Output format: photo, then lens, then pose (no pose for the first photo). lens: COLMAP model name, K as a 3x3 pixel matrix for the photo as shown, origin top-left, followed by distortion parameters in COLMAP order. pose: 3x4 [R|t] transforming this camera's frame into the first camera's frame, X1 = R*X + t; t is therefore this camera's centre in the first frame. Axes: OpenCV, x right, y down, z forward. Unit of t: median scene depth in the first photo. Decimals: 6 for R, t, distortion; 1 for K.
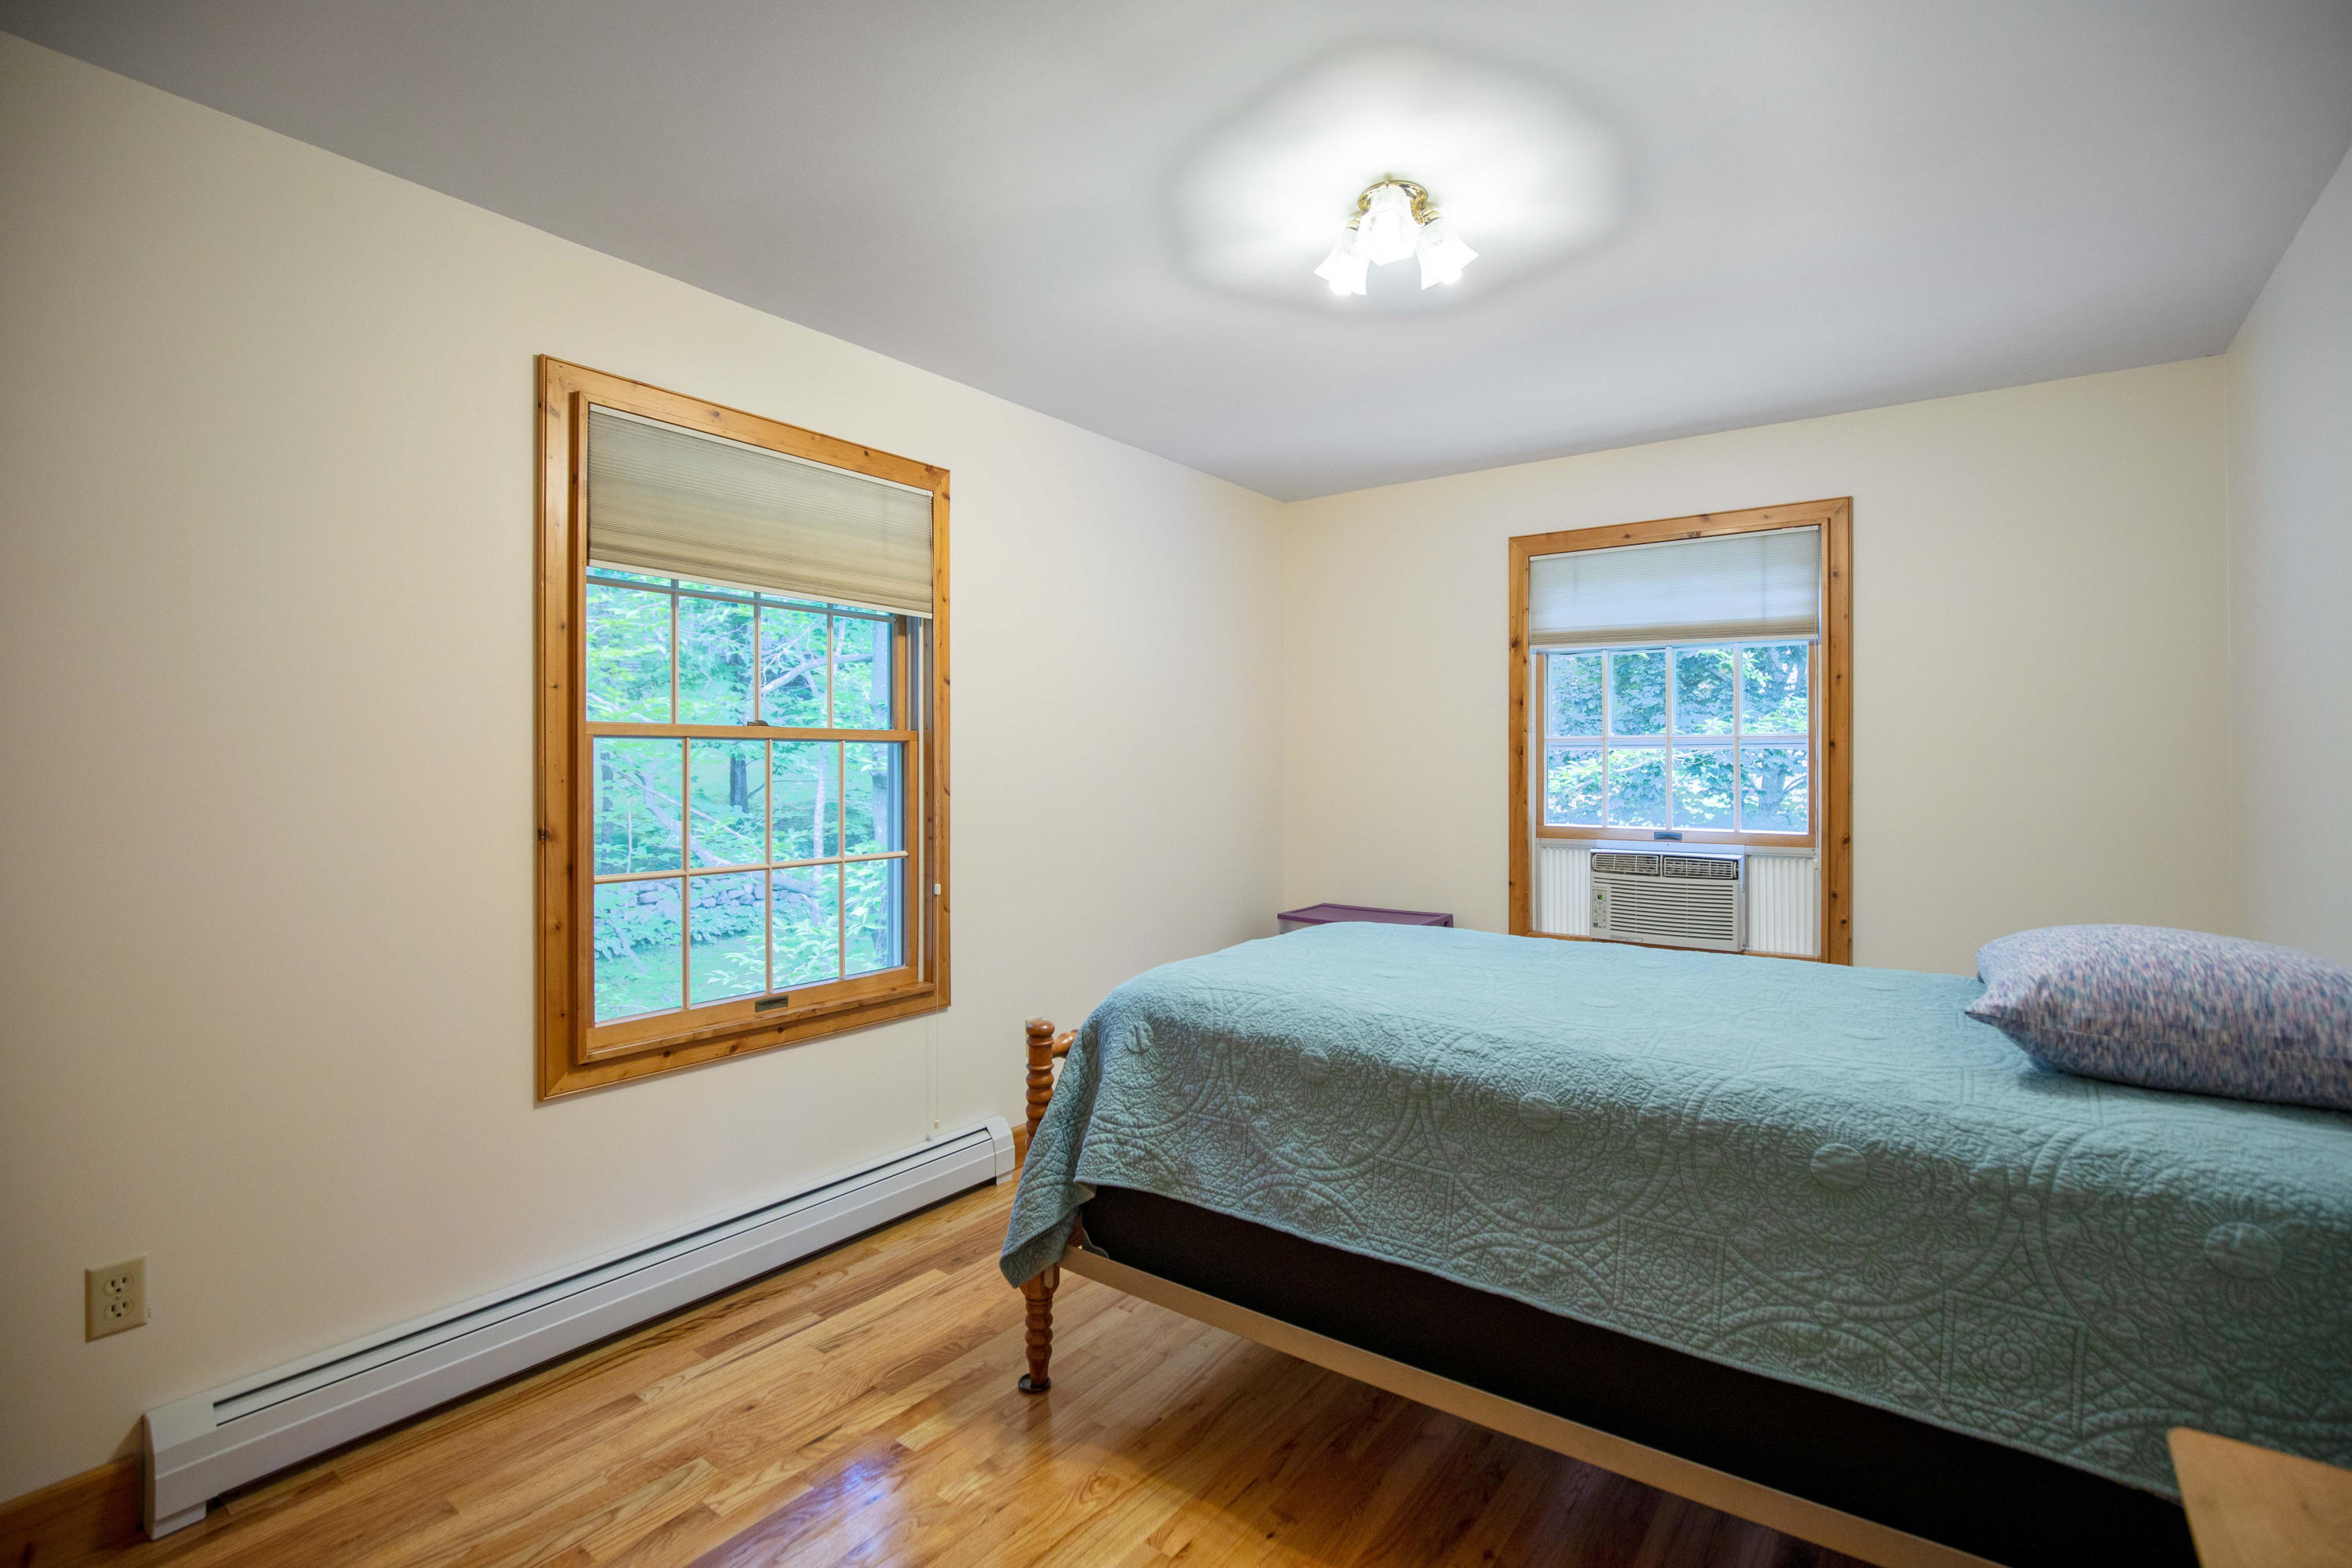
lens RADIAL K [[1067.2, 0, 1191.6], [0, 1067.2, 770.2], [0, 0, 1]] dist [0.002217, 0.000157]
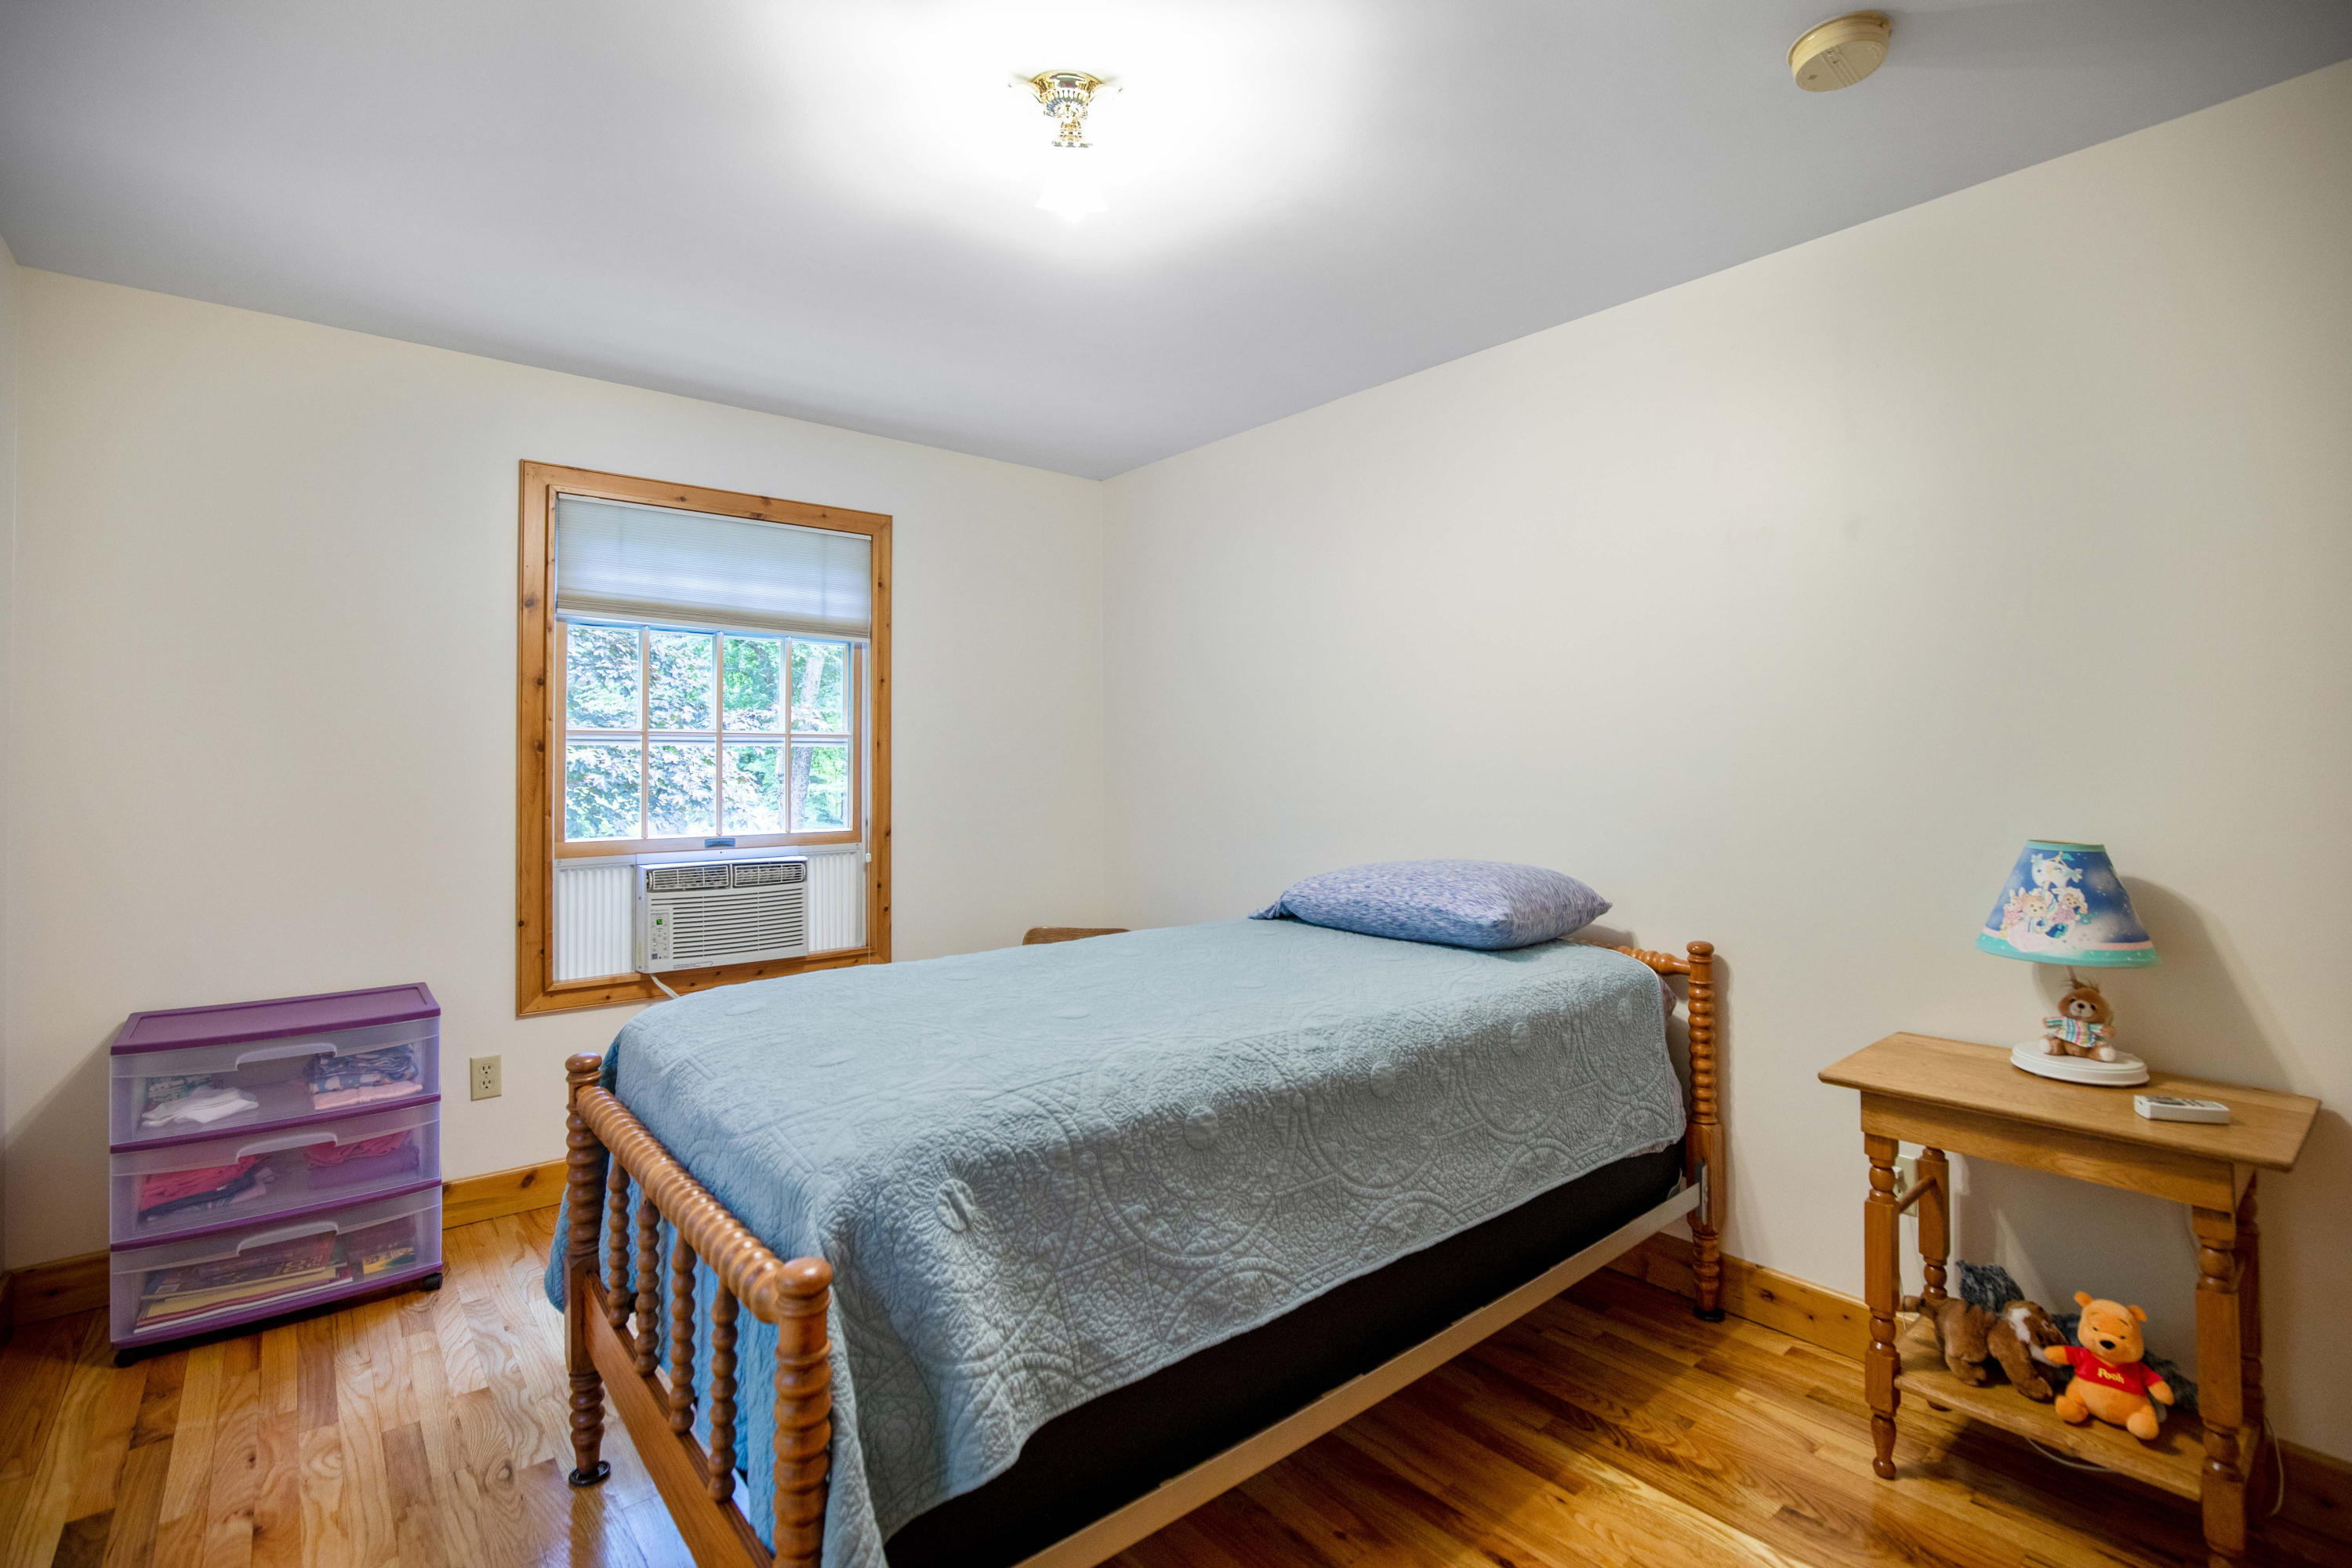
lens RADIAL K [[1099.8, 0, 1165.9], [0, 1099.8, 754.2], [0, 0, 1]] dist [0.000046, -0.000167]
pose [[0.251817, 0.004199, 0.967766, -0.393484], [0.009209, 0.999935, -0.006734, -0.003555], [-0.967731, 0.010608, 0.251762, 0.444445]]
